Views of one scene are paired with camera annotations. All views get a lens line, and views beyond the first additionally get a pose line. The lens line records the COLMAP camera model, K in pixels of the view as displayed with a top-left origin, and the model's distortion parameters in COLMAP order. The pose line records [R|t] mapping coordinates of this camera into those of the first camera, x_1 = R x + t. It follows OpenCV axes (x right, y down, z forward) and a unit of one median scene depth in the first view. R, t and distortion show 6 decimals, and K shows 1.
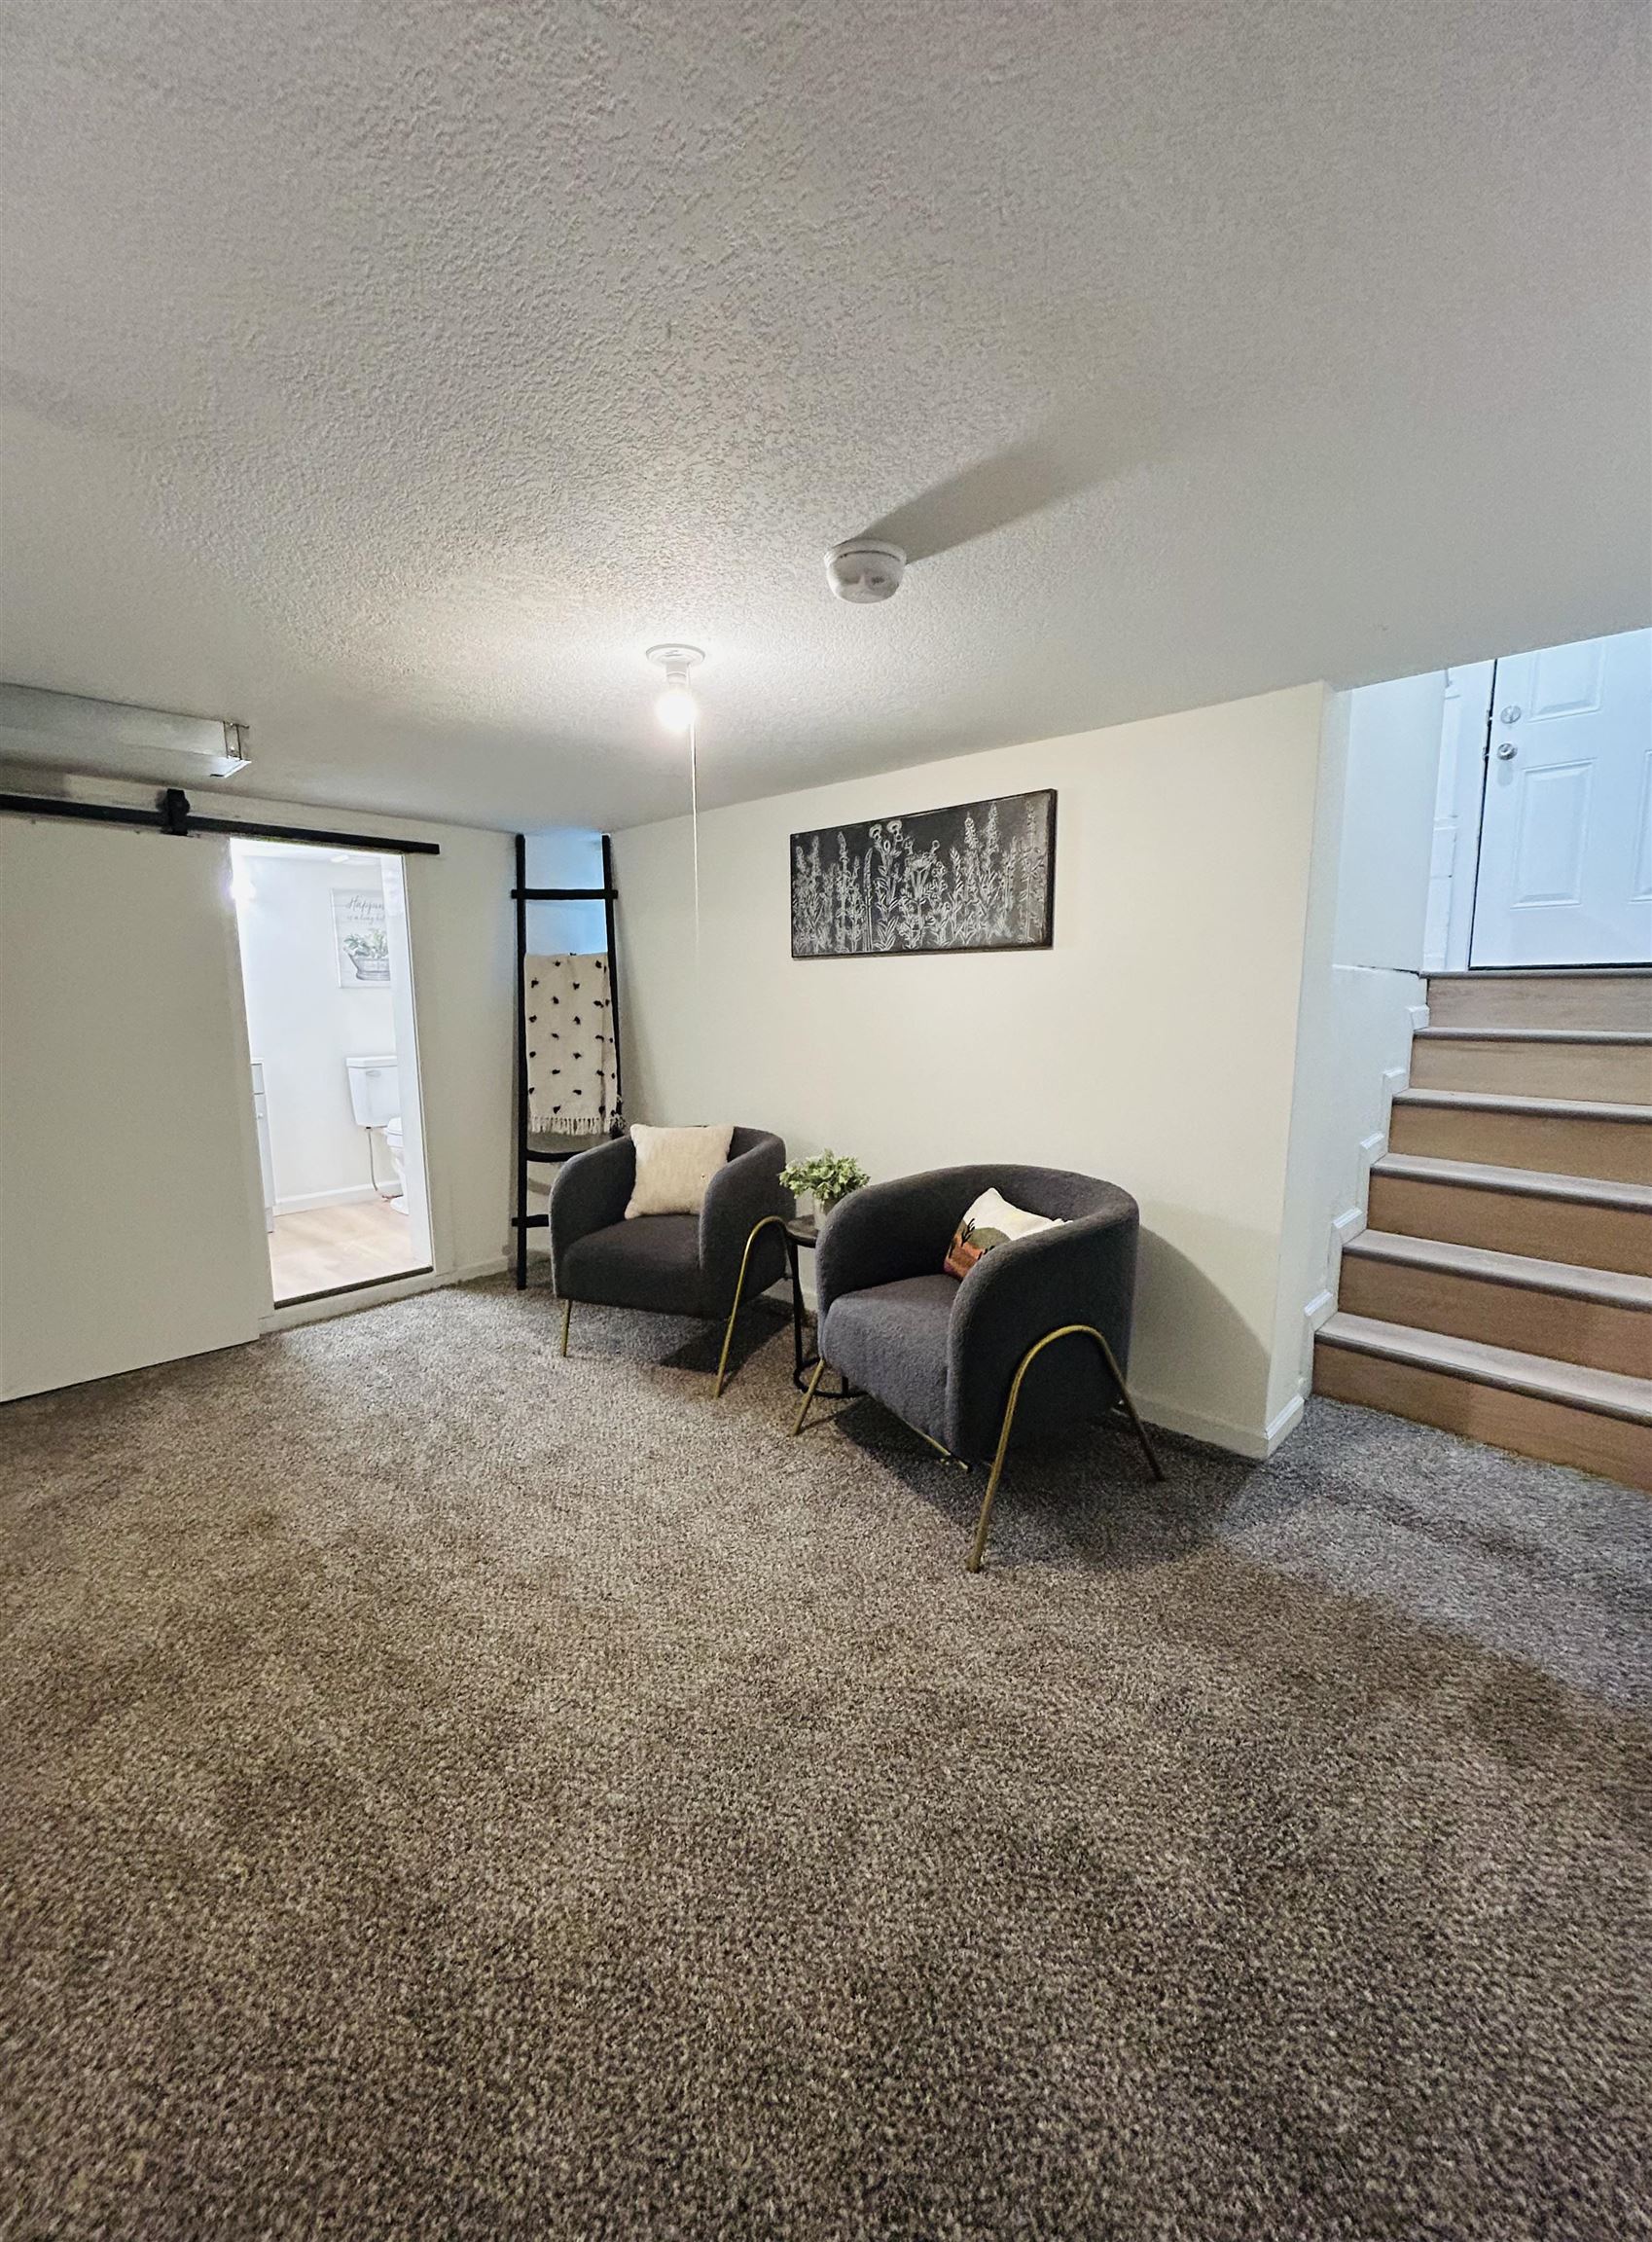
lens RADIAL K [[891.6, 0, 828.9], [0, 891.6, 1119.6], [0, 0, 1]] dist [-0.002665, -0.000050]
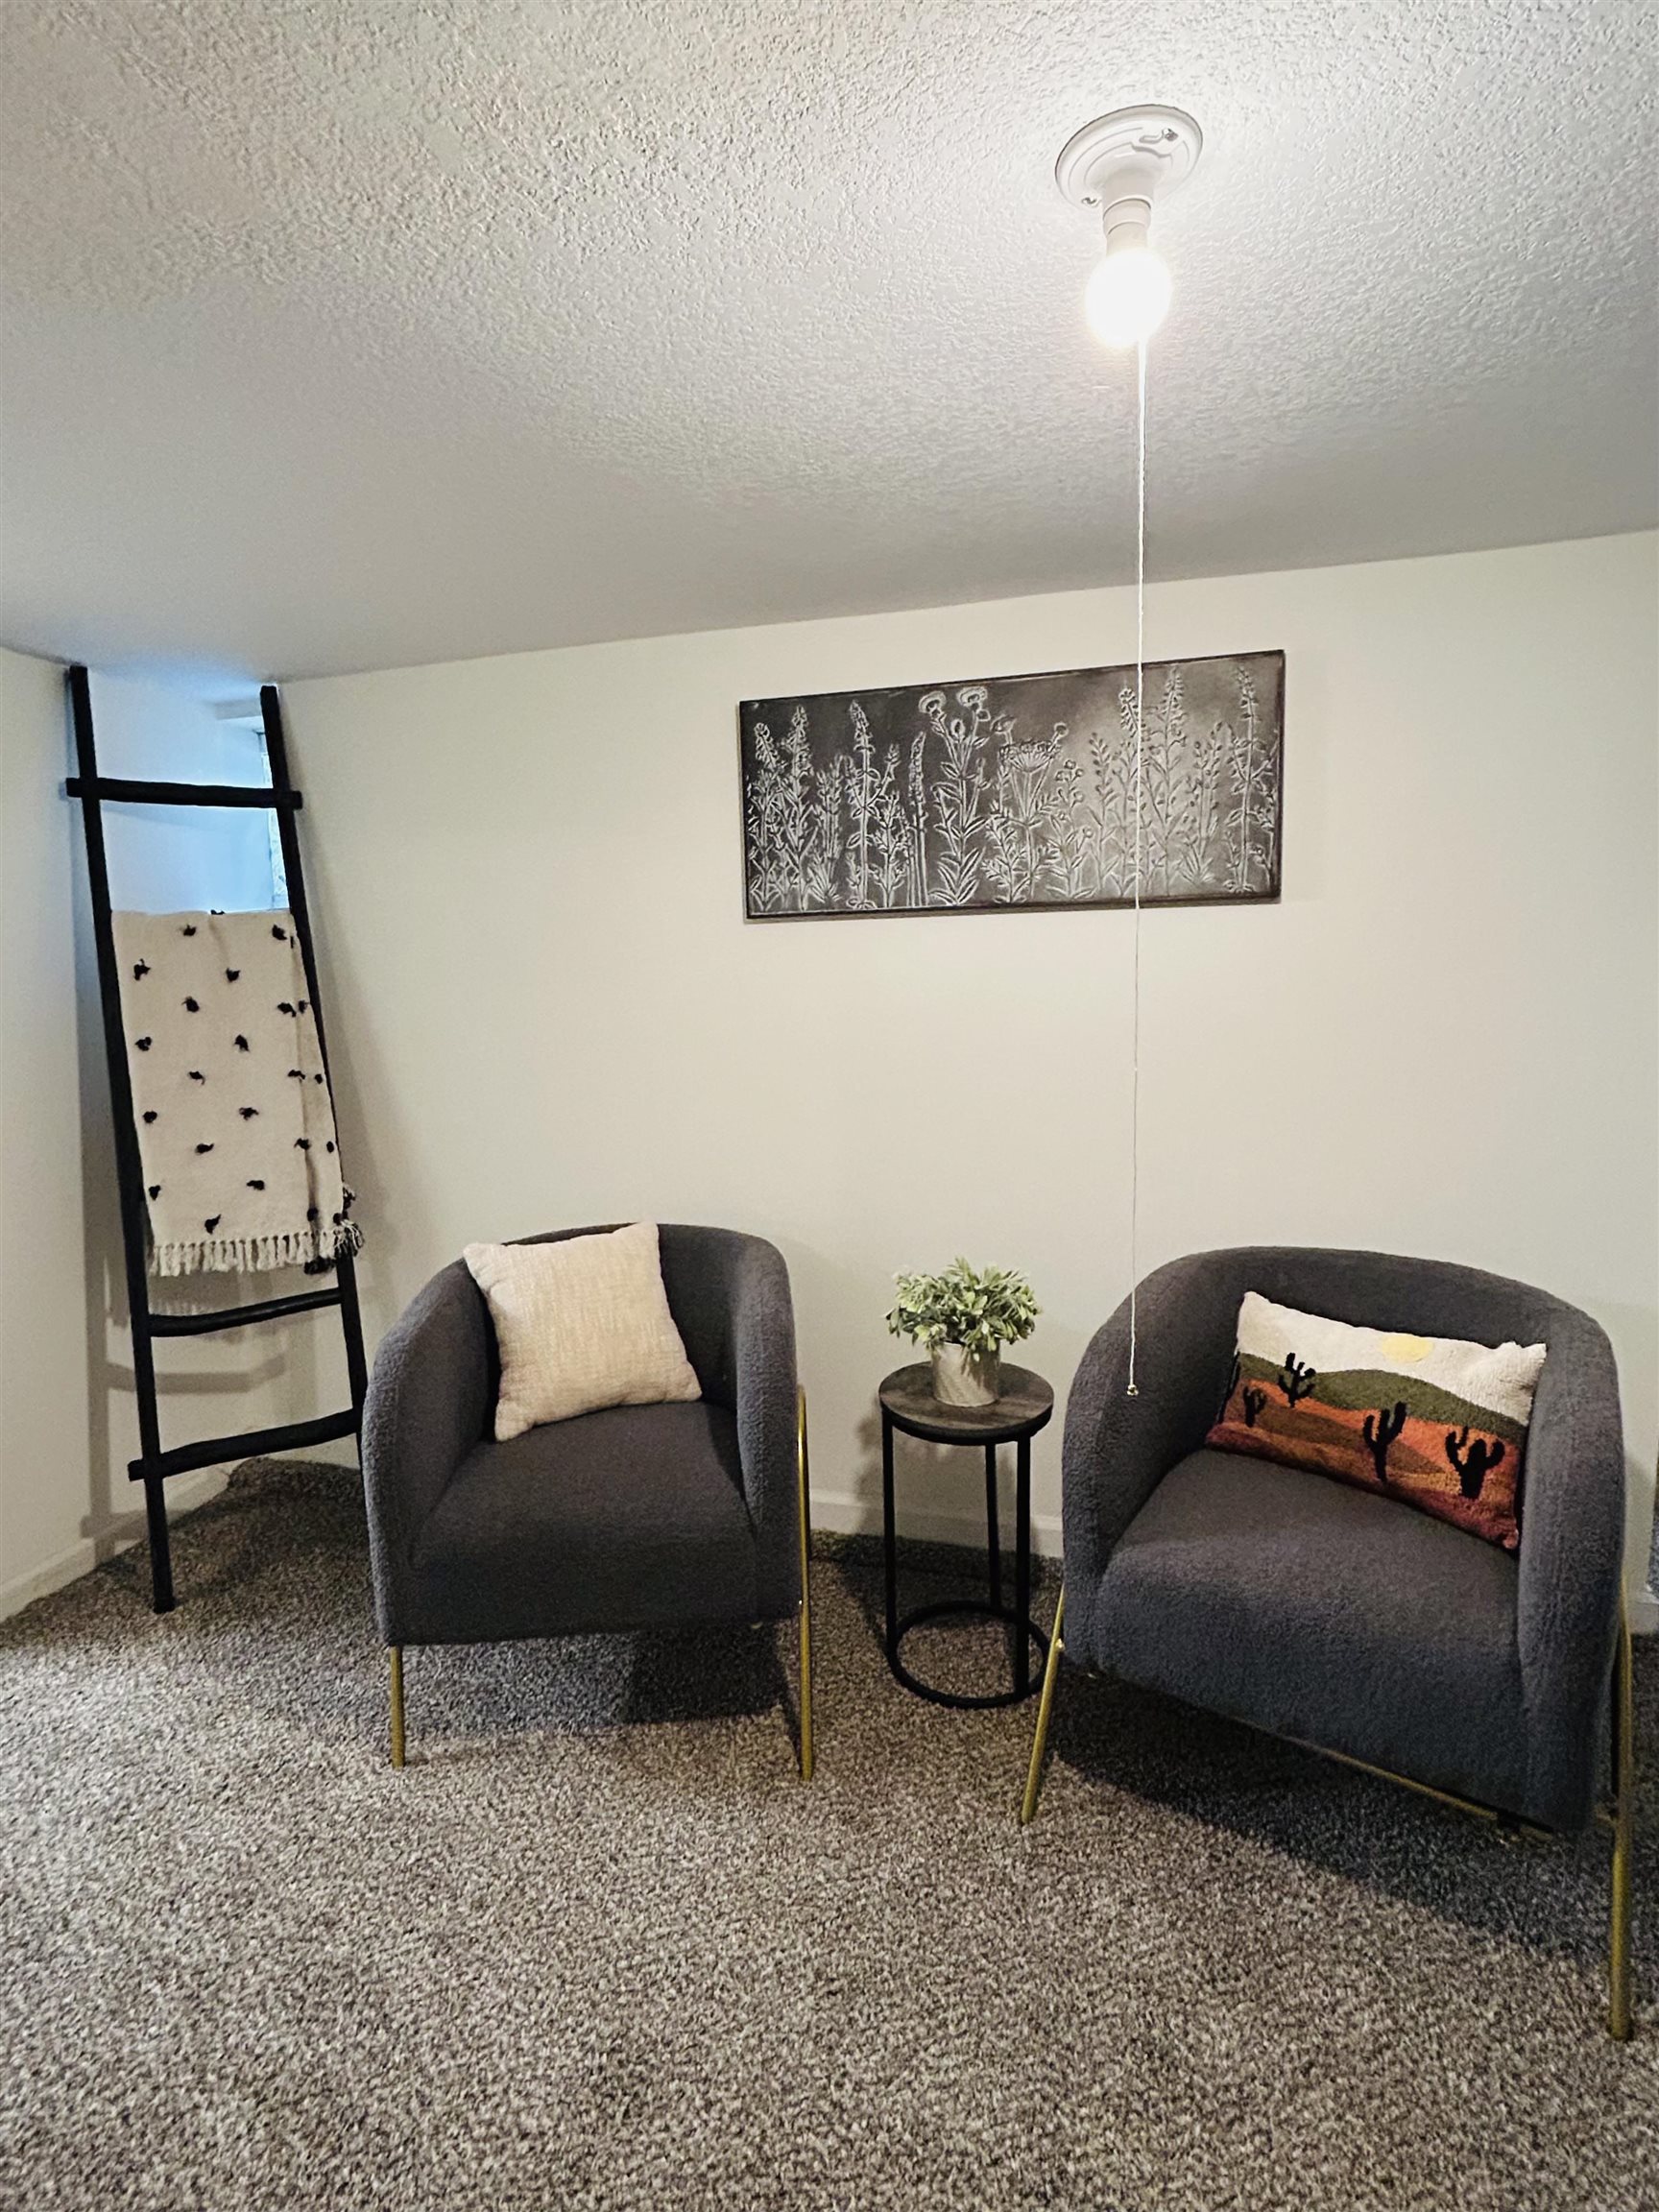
lens RADIAL K [[1104.9, 0, 830.1], [0, 1104.9, 1103.1], [0, 0, 1]] dist [-0.002759, -0.000265]
pose [[0.894348, -0.066003, 0.442477, -0.328460], [0.079614, 0.996751, -0.012237, -0.053846], [-0.440231, 0.046172, 0.896696, 0.367663]]
